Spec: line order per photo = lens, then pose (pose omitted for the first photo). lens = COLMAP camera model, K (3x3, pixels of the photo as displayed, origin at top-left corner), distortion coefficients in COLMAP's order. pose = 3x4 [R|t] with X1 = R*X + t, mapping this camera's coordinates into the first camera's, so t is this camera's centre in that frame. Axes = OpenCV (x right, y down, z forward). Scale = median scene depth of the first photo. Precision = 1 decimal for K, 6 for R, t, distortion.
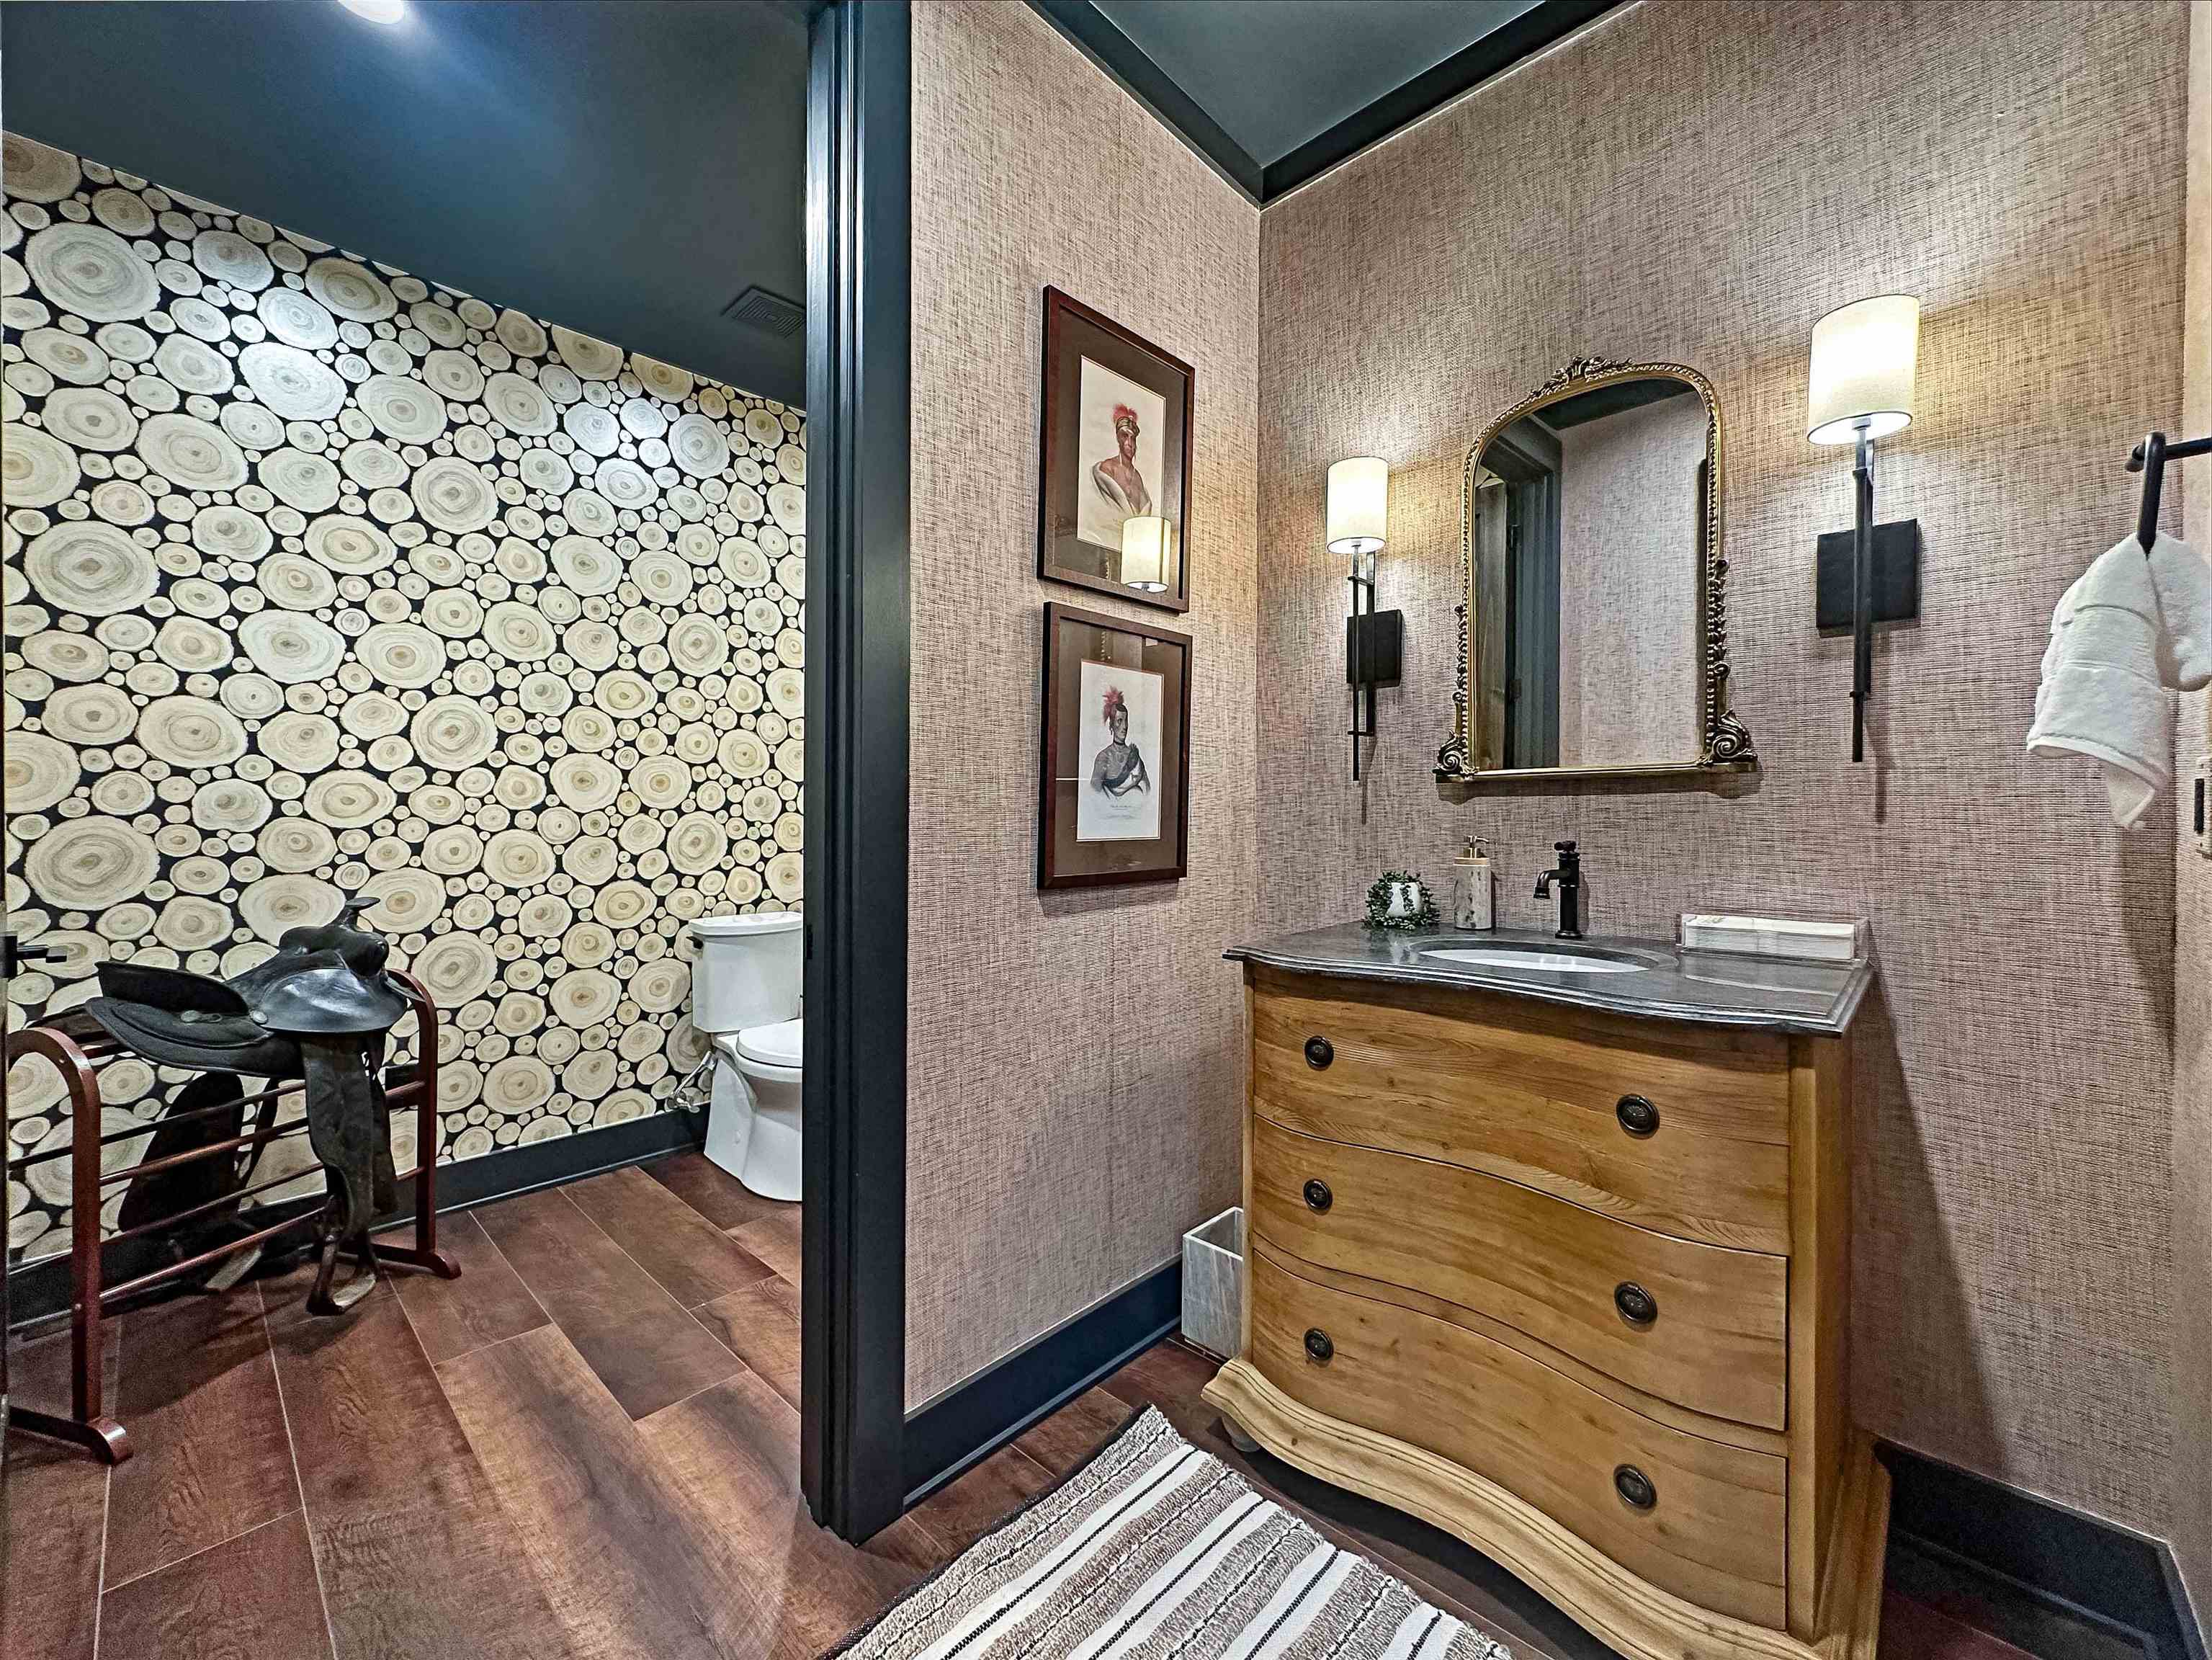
lens RADIAL K [[895.3, 0, 1105.1], [0, 895.3, 823.3], [0, 0, 1]] dist [-0.002290, 0.000984]
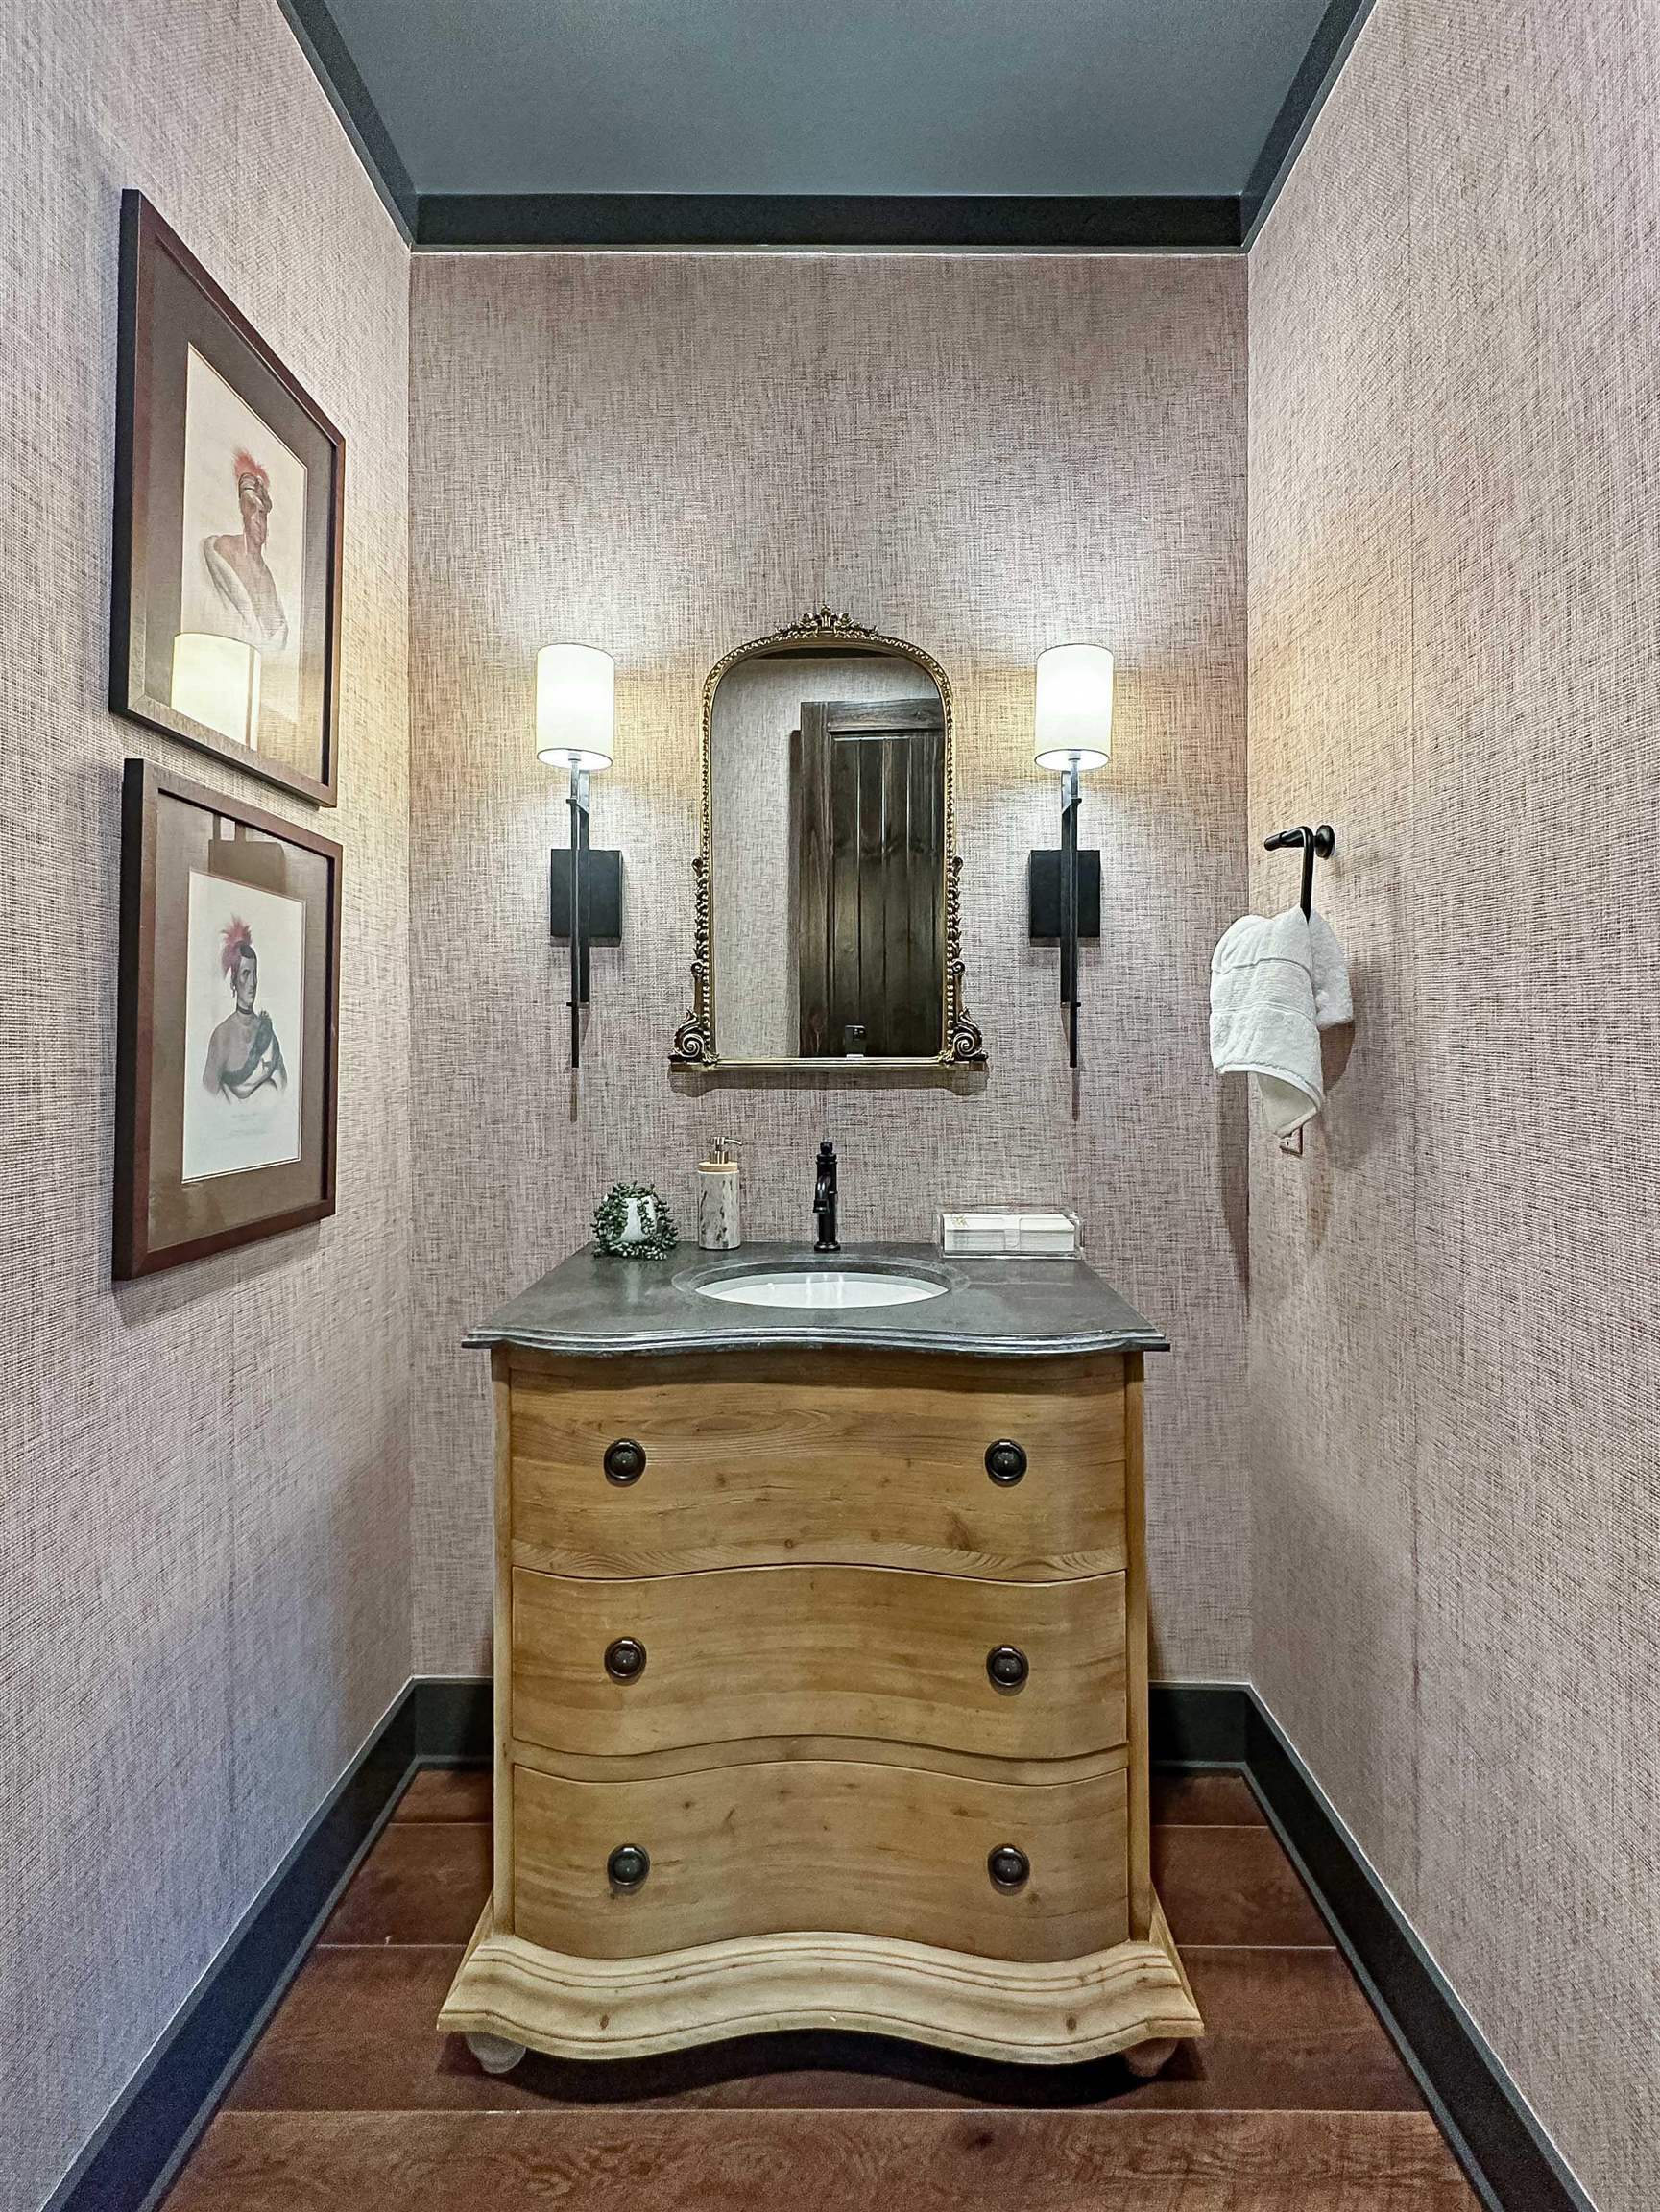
lens RADIAL K [[1032.2, 0, 835.9], [0, 1032.2, 1058.1], [0, 0, 1]] dist [0.000167, -0.000767]
pose [[0.726102, 0.004202, 0.687574, -0.191956], [-0.003482, 0.999991, -0.002435, -0.063244], [-0.687578, -0.000626, 0.726110, 0.242081]]
